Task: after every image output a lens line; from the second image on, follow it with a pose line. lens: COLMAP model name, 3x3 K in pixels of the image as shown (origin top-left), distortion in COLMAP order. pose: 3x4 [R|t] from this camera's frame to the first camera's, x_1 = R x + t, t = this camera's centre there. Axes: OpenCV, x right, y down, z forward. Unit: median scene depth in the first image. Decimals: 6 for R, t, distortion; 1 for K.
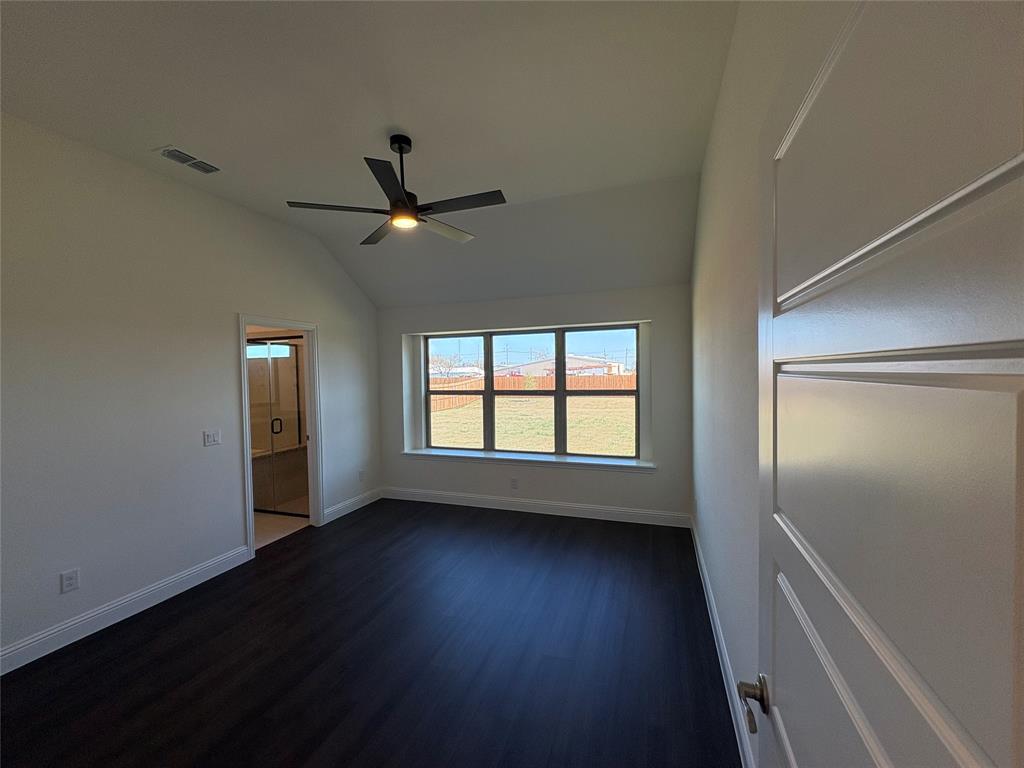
lens RADIAL K [[408.3, 0, 512.0], [0, 408.3, 384.0], [0, 0, 1]] dist [0.000076, -0.000050]
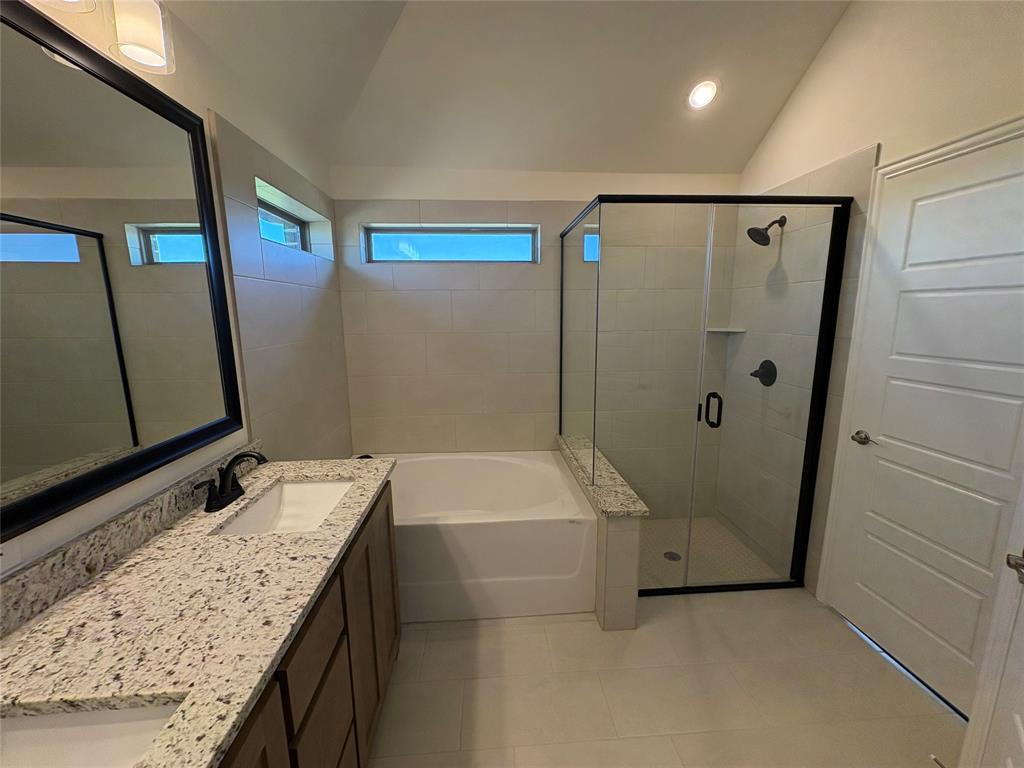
lens RADIAL K [[408.6, 0, 512.0], [0, 408.6, 384.0], [0, 0, 1]] dist [-0.000225, 0.000222]
pose [[0.916474, -0.061792, 0.395293, -0.947253], [0.010552, 0.991391, 0.130510, 0.016338], [-0.399954, -0.115438, 0.909236, 0.688931]]
